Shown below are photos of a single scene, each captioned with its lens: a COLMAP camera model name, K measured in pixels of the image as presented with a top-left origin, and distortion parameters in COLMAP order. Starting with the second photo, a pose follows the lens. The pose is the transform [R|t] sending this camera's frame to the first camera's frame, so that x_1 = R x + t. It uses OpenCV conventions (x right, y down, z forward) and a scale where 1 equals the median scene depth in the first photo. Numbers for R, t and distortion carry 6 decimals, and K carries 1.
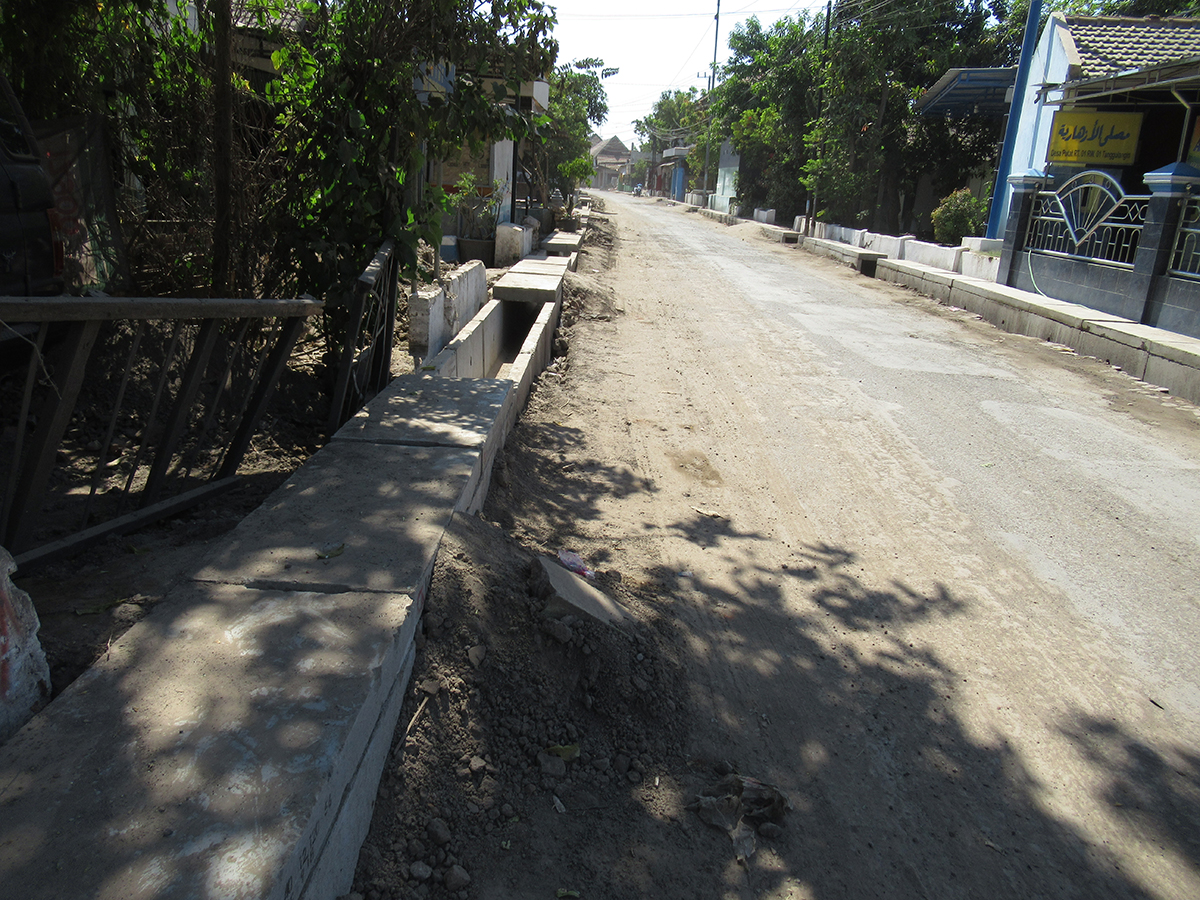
lens RADIAL K [[913.0, 0, 600.0], [0, 913.0, 450.0], [0, 0, 1]] dist [0.004490, -0.008069]
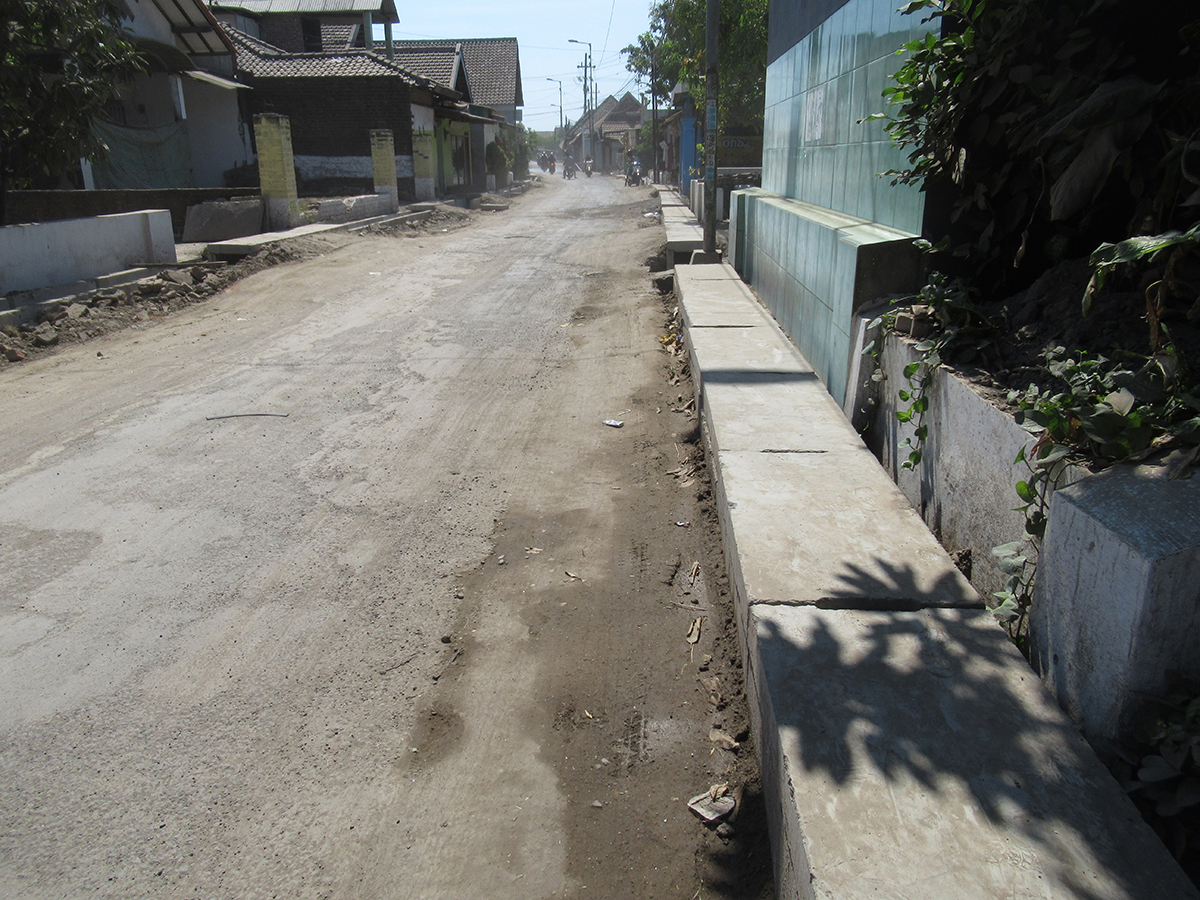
lens RADIAL K [[913.0, 0, 600.0], [0, 913.0, 450.0], [0, 0, 1]] dist [0.004490, -0.008069]
pose [[0.995600, -0.039364, -0.085032, 0.081778], [0.040982, 0.999009, 0.017363, -0.171568], [0.084264, -0.020772, 0.996227, 0.597663]]
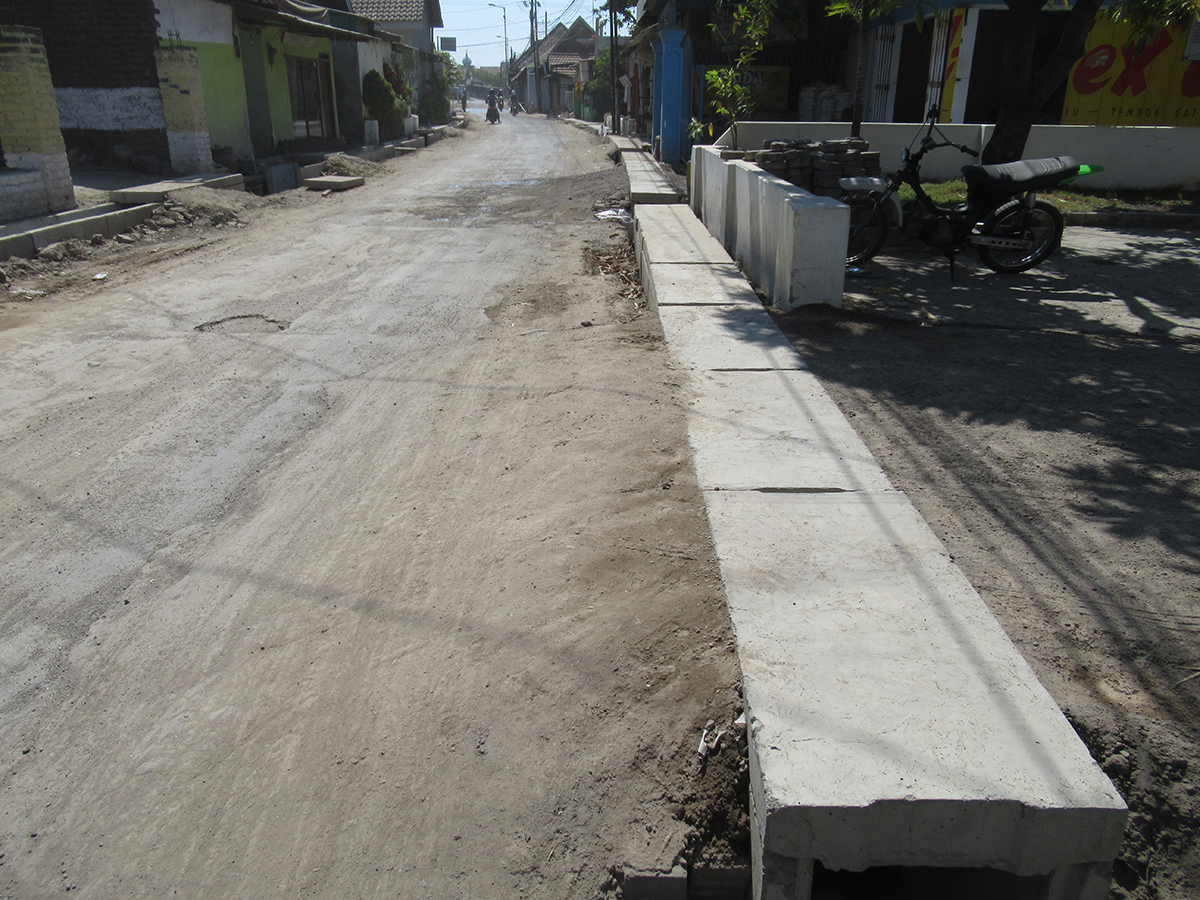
lens RADIAL K [[913.0, 0, 600.0], [0, 913.0, 450.0], [0, 0, 1]] dist [0.004490, -0.008069]
pose [[0.998452, -0.039205, -0.039458, 0.077855], [0.042200, 0.996044, 0.078199, -0.225659], [0.036236, -0.079743, 0.996157, 0.778782]]
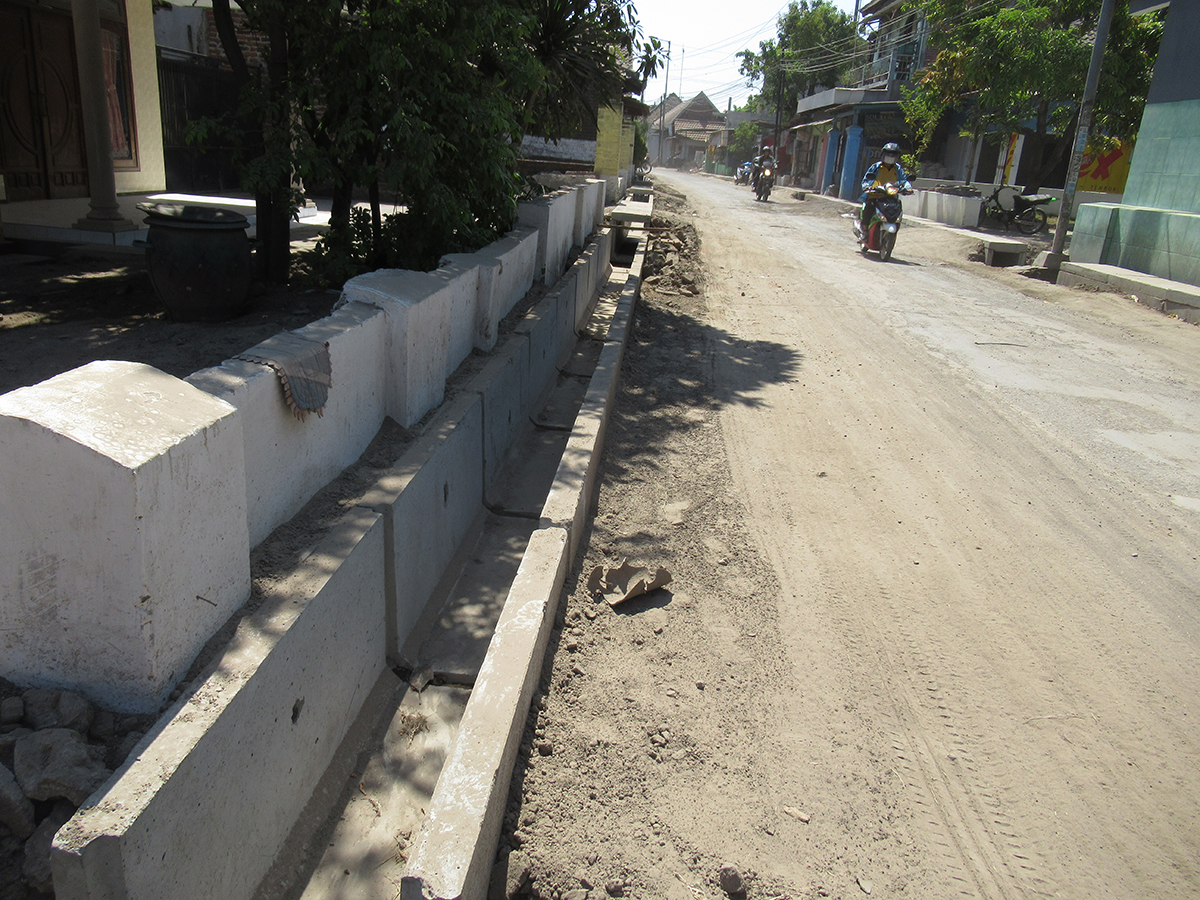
lens RADIAL K [[913.0, 0, 600.0], [0, 913.0, 450.0], [0, 0, 1]] dist [0.004490, -0.008069]
pose [[0.996664, 0.039400, -0.071472, -0.000507], [-0.037773, 0.998999, 0.023982, -0.161629], [0.072345, -0.021202, 0.997154, 0.558054]]
